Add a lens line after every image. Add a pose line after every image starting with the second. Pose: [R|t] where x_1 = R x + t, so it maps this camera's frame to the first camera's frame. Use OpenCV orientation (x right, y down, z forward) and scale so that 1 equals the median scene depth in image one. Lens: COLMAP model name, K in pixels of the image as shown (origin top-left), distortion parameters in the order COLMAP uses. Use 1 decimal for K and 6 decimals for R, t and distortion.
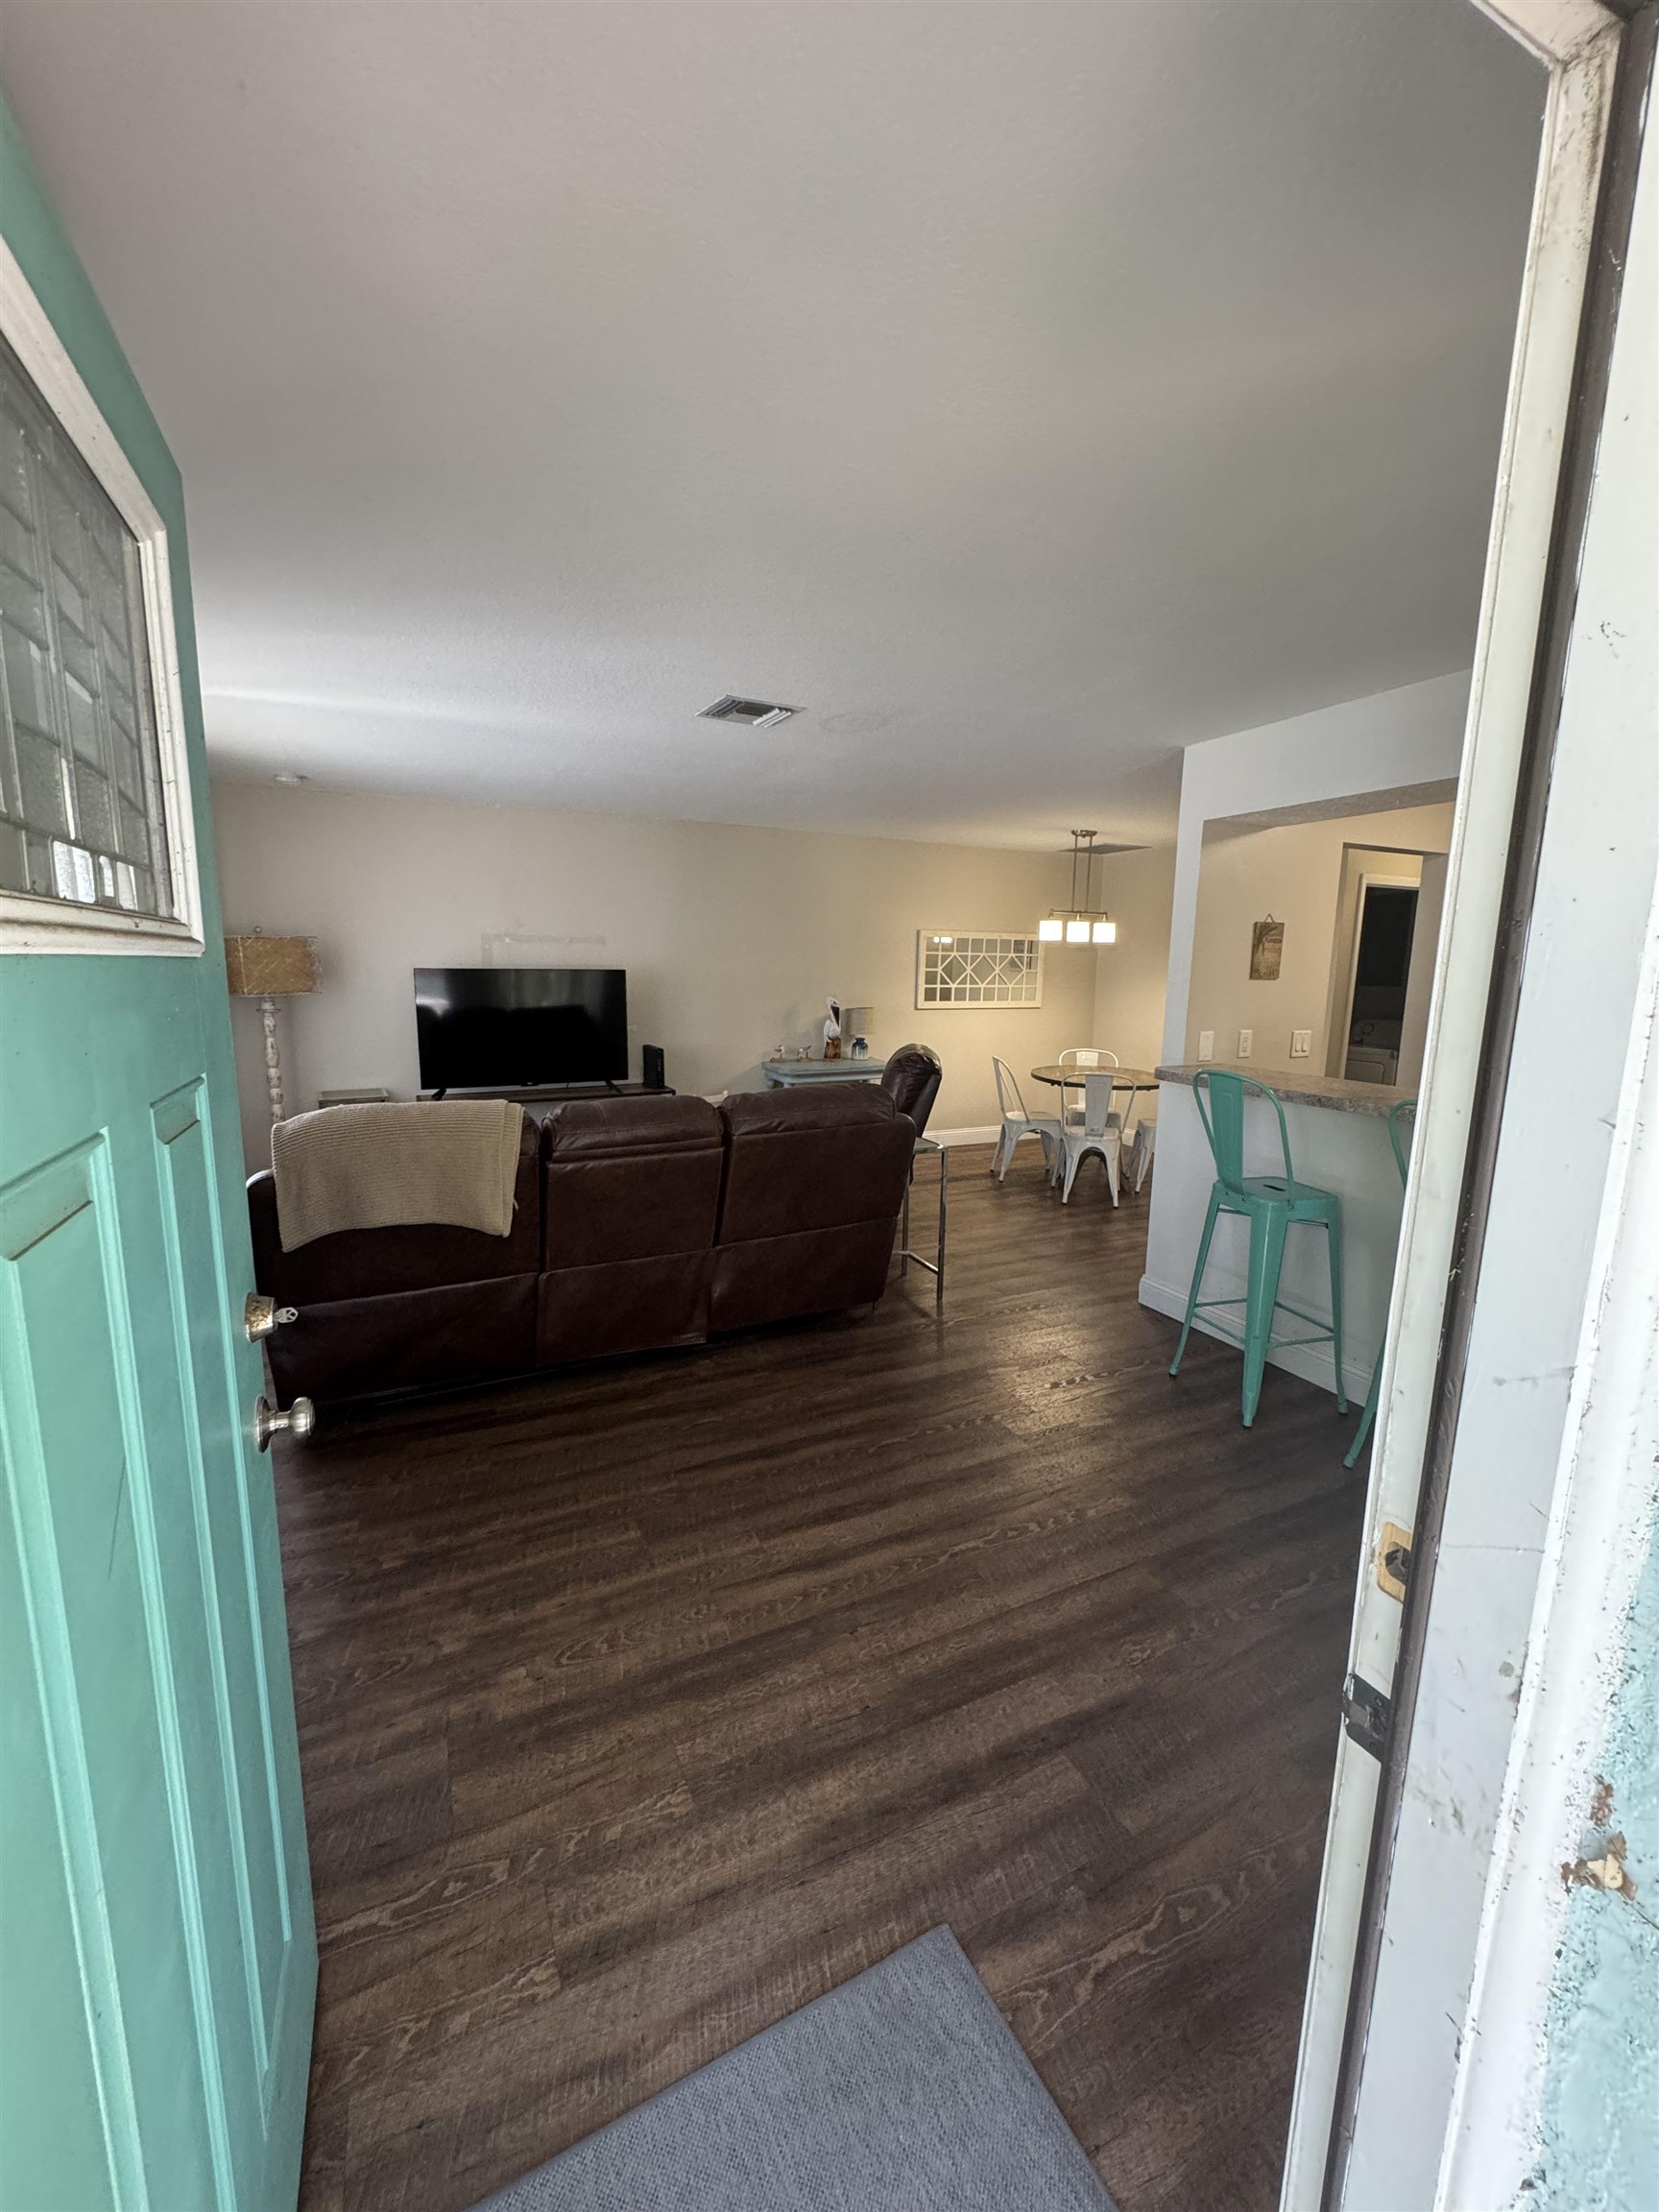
lens RADIAL K [[886.1, 0, 825.4], [0, 886.1, 1107.2], [0, 0, 1]] dist [0.008699, -0.000043]
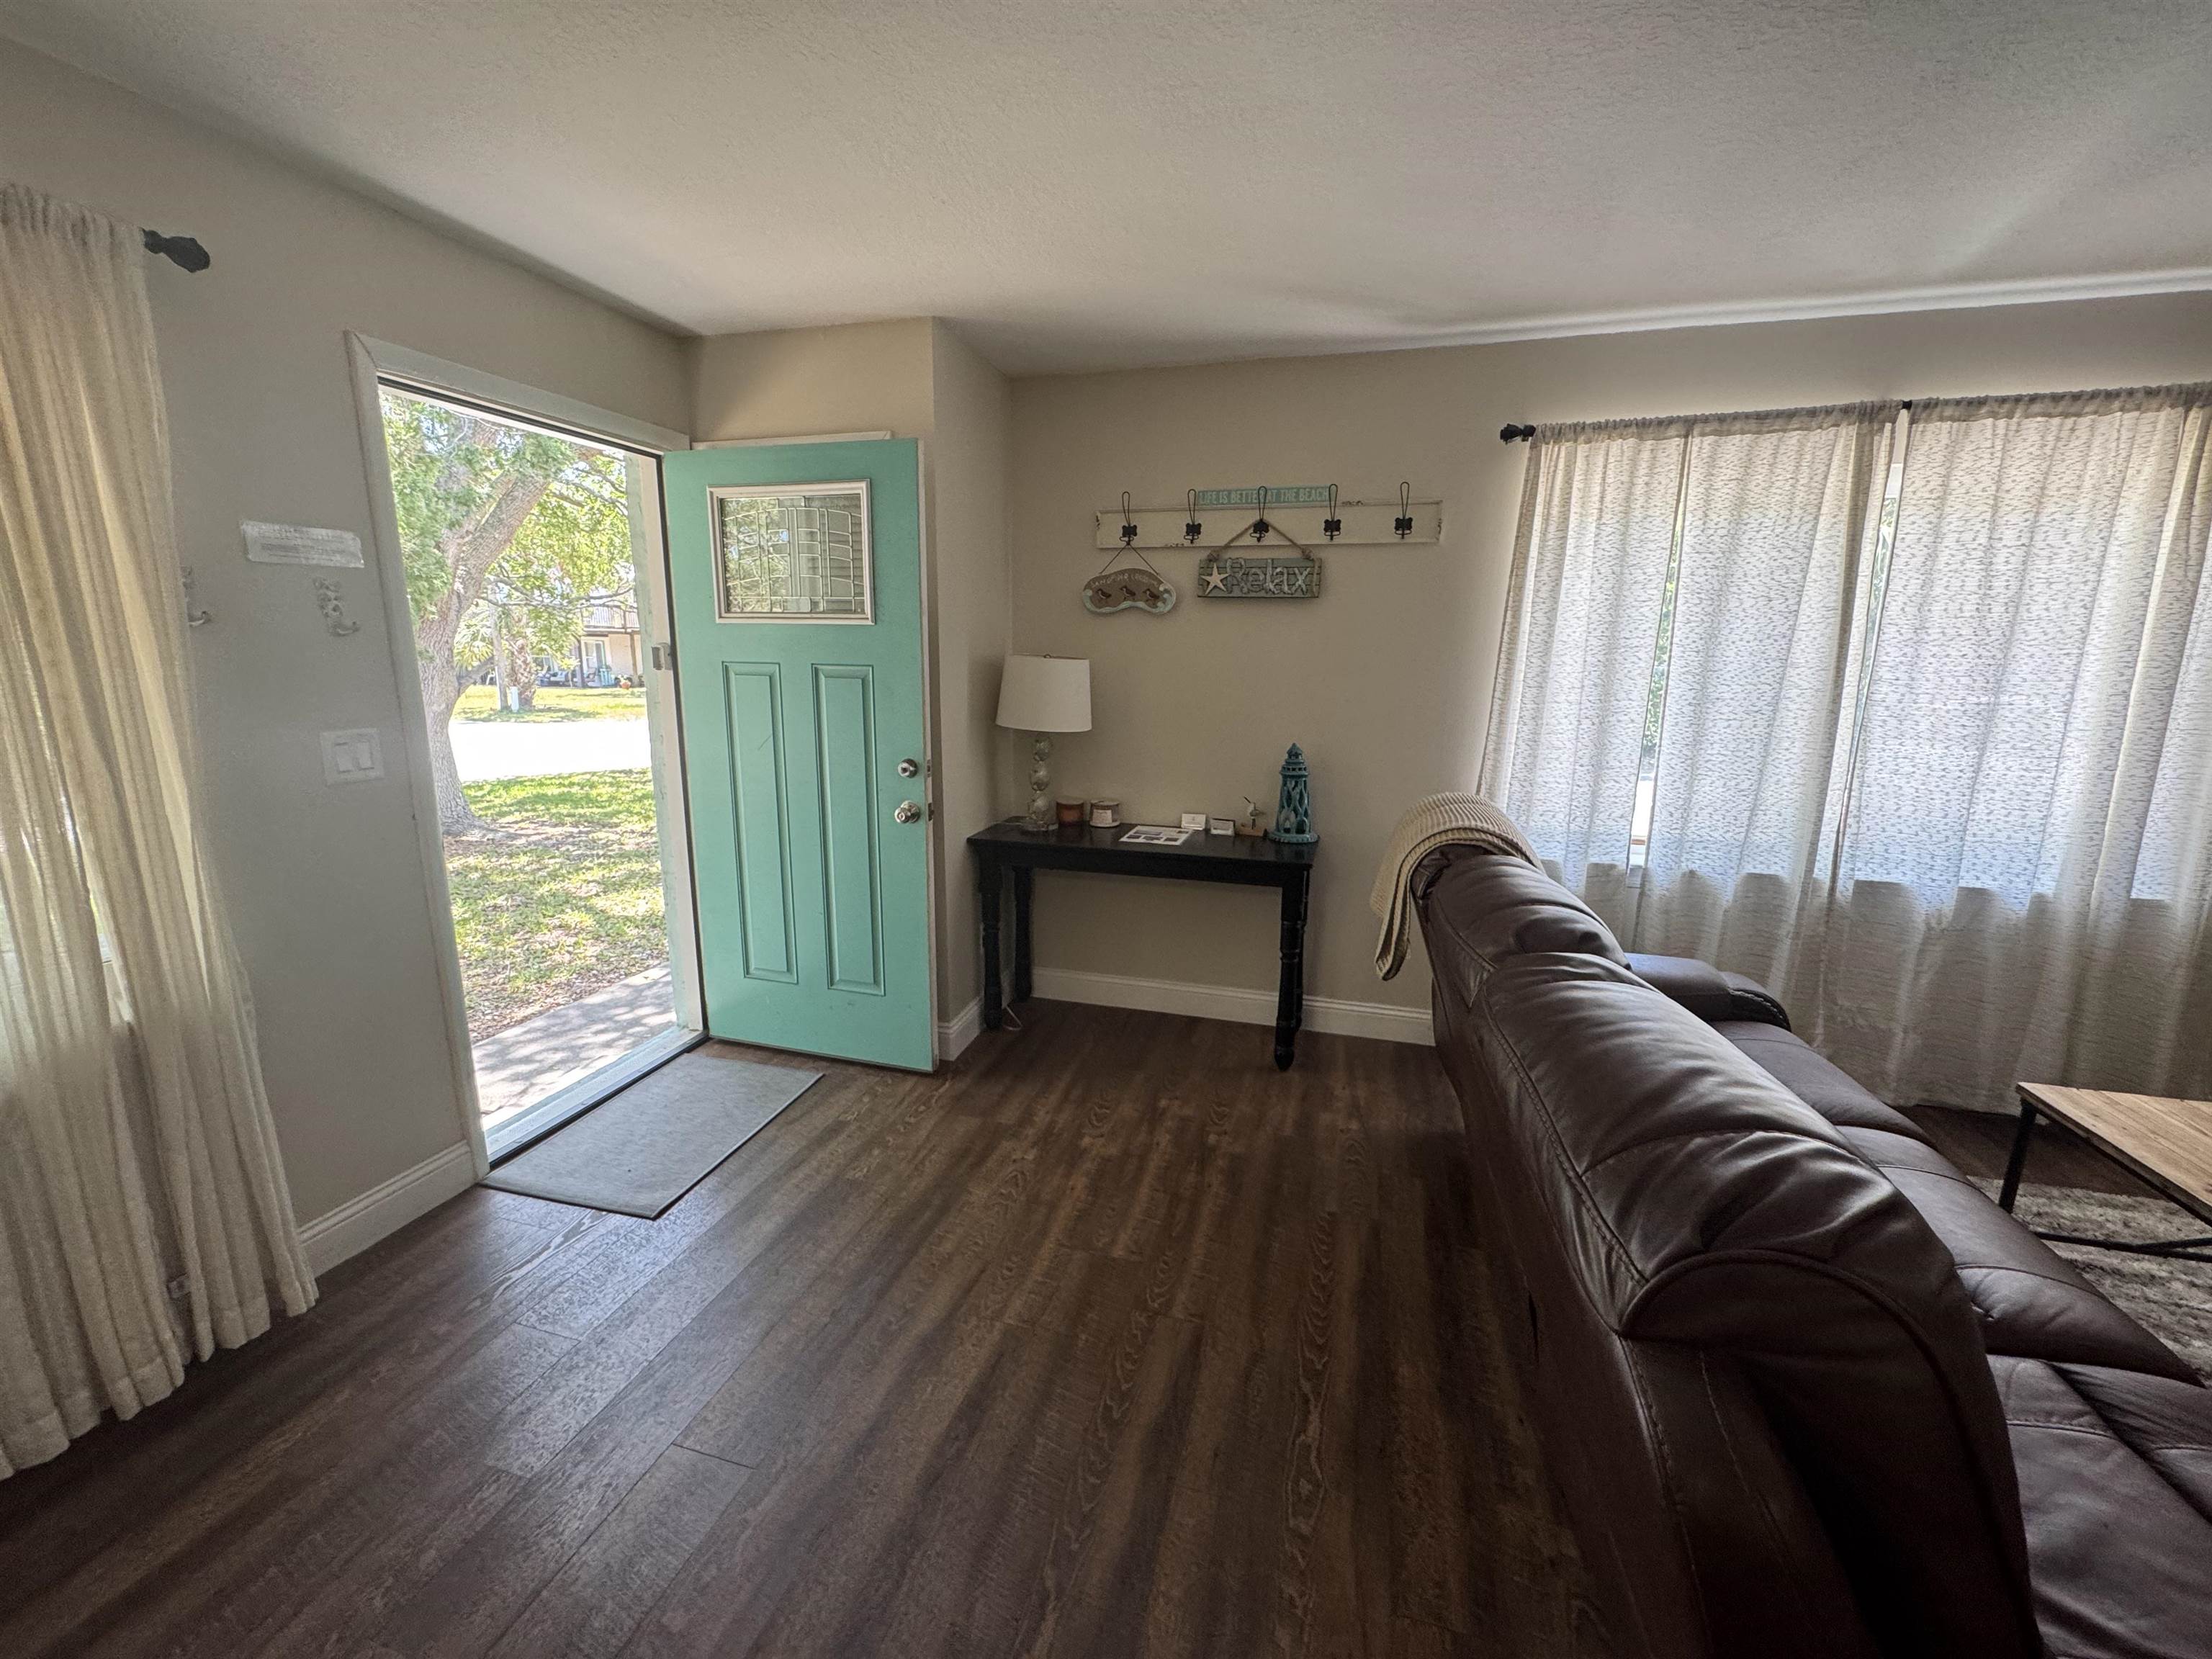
lens RADIAL K [[886.1, 0, 1108.2], [0, 886.1, 823.7], [0, 0, 1]] dist [0.008699, -0.000043]
pose [[-0.658620, 0.124555, -0.742095, 0.337510], [-0.145582, 0.946480, 0.288065, -0.162468], [0.738258, 0.297761, -0.605238, 1.149389]]
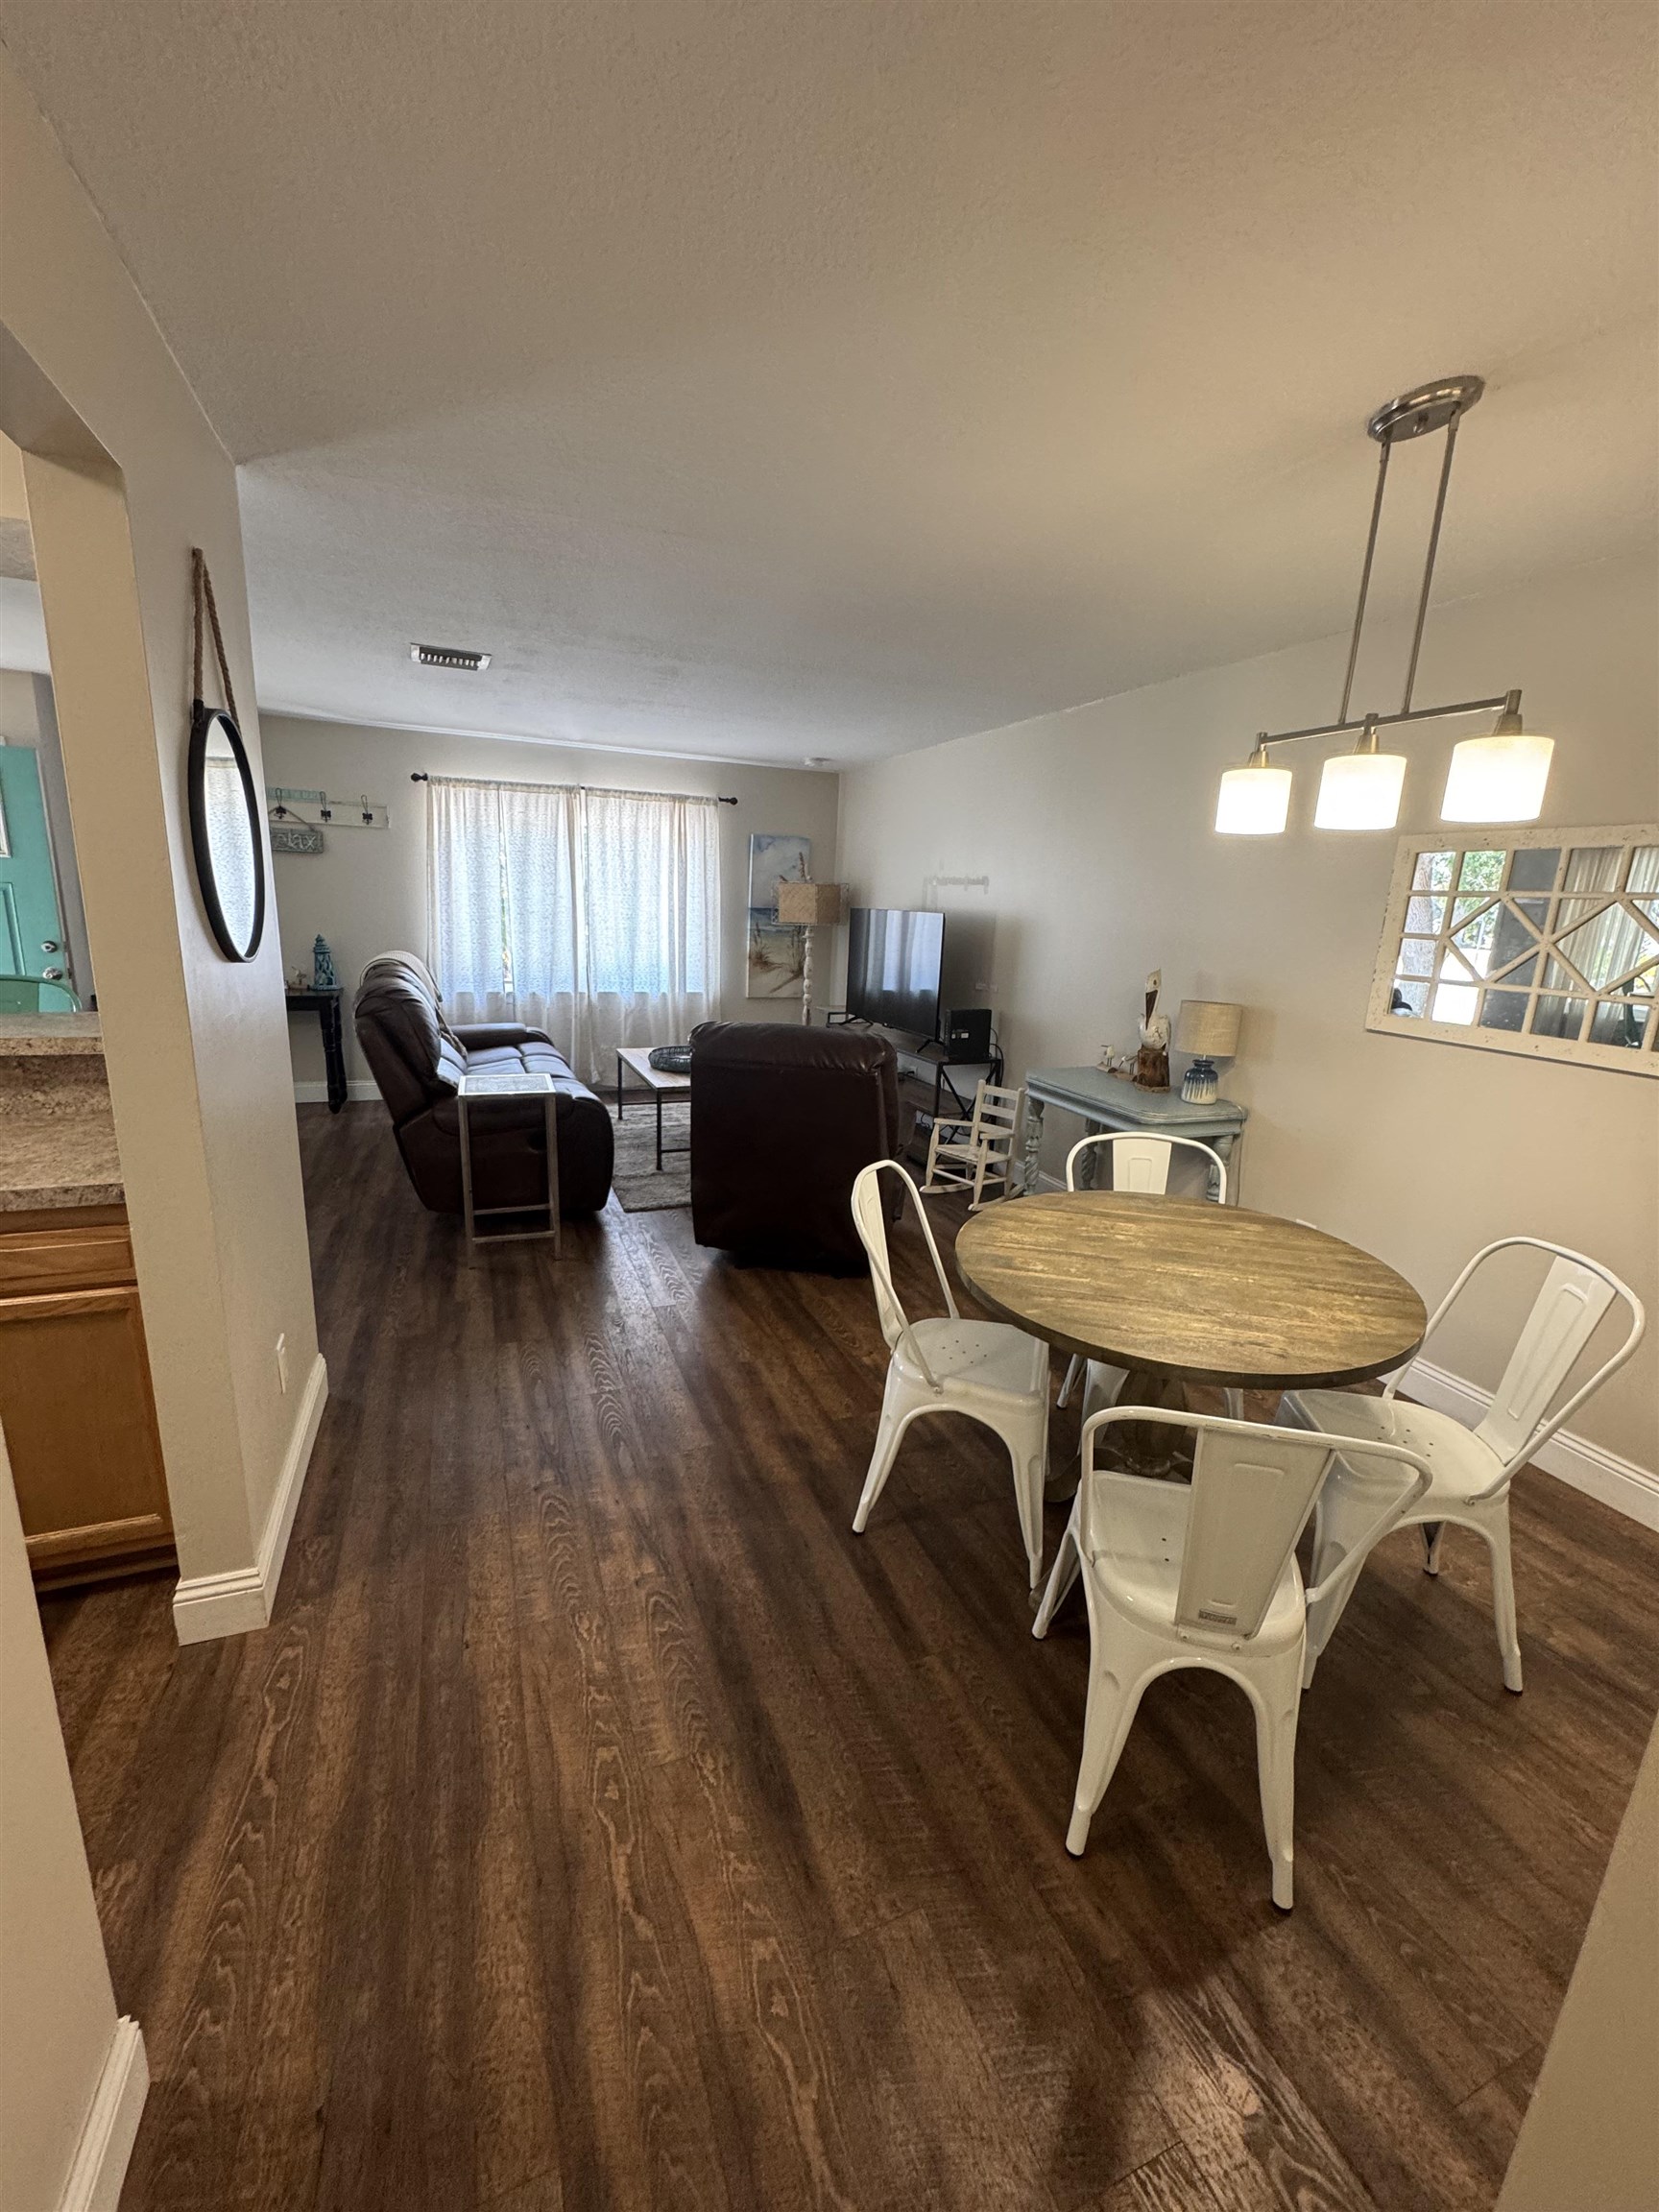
lens RADIAL K [[886.1, 0, 809.6], [0, 886.1, 1104.3], [0, 0, 1]] dist [0.008699, -0.000043]
pose [[-0.073982, 0.207754, -0.975379, 1.263458], [-0.207806, 0.953378, 0.218829, -0.270446], [0.975368, 0.218880, -0.027360, 1.811785]]
